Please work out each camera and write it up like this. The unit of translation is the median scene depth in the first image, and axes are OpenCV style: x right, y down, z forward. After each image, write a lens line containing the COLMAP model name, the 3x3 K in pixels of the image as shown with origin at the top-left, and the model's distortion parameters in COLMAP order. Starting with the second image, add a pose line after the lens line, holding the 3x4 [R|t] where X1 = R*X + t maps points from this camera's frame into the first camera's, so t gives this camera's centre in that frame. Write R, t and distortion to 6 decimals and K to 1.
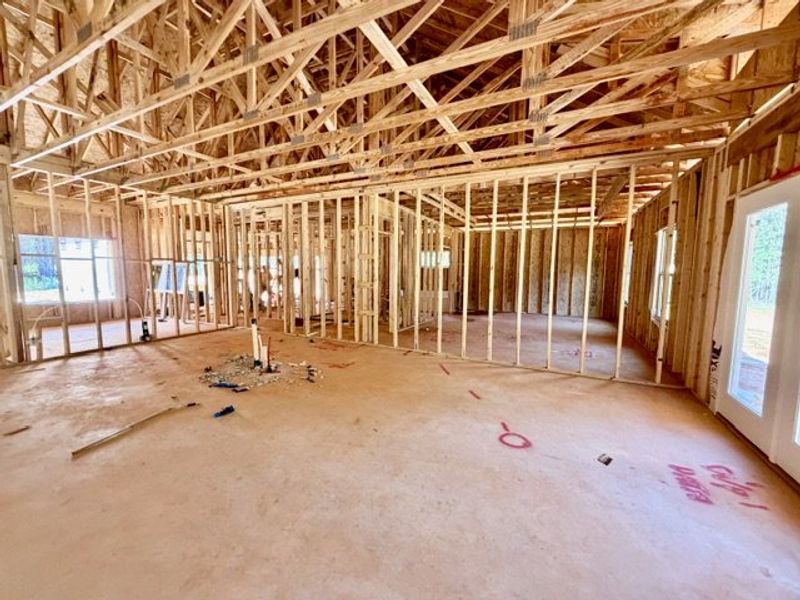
lens RADIAL K [[315.8, 0, 398.9], [0, 315.8, 298.8], [0, 0, 1]] dist [-0.000441, 0.000012]
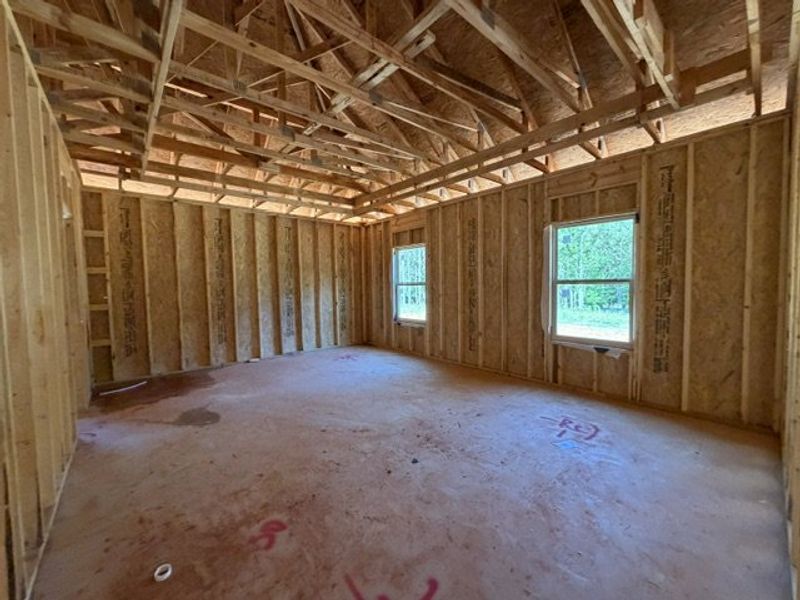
lens RADIAL K [[315.8, 0, 398.9], [0, 315.8, 298.8], [0, 0, 1]] dist [-0.000441, 0.000012]
pose [[0.392460, -0.058268, 0.917922, -0.021620], [0.099938, 0.994784, 0.020418, -0.111841], [-0.914324, 0.083721, 0.396236, 1.272450]]
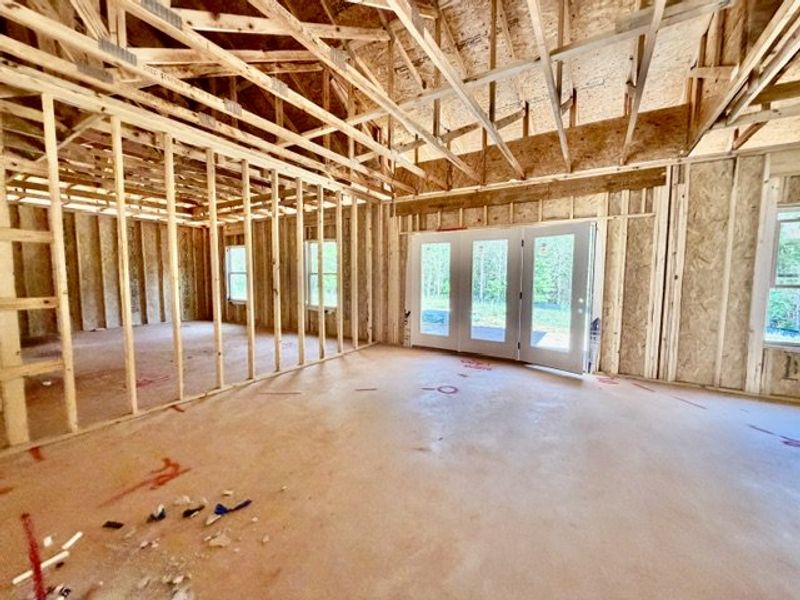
lens RADIAL K [[315.8, 0, 398.9], [0, 315.8, 298.8], [0, 0, 1]] dist [-0.000441, 0.000012]
pose [[0.088422, -0.080215, 0.992848, -0.590726], [0.083810, 0.993817, 0.072829, -0.045942], [-0.992551, 0.076770, 0.094598, 0.603244]]
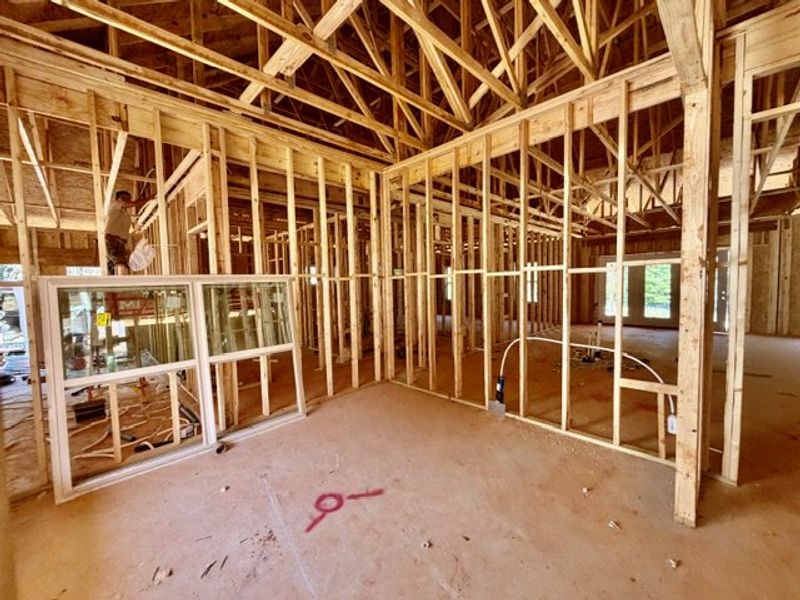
lens RADIAL K [[315.8, 0, 398.9], [0, 315.8, 298.8], [0, 0, 1]] dist [-0.000441, 0.000012]
pose [[0.326669, -0.066154, 0.942821, -1.822853], [0.111525, 0.993276, 0.031053, -0.143783], [-0.938536, 0.095004, 0.331850, 1.252754]]
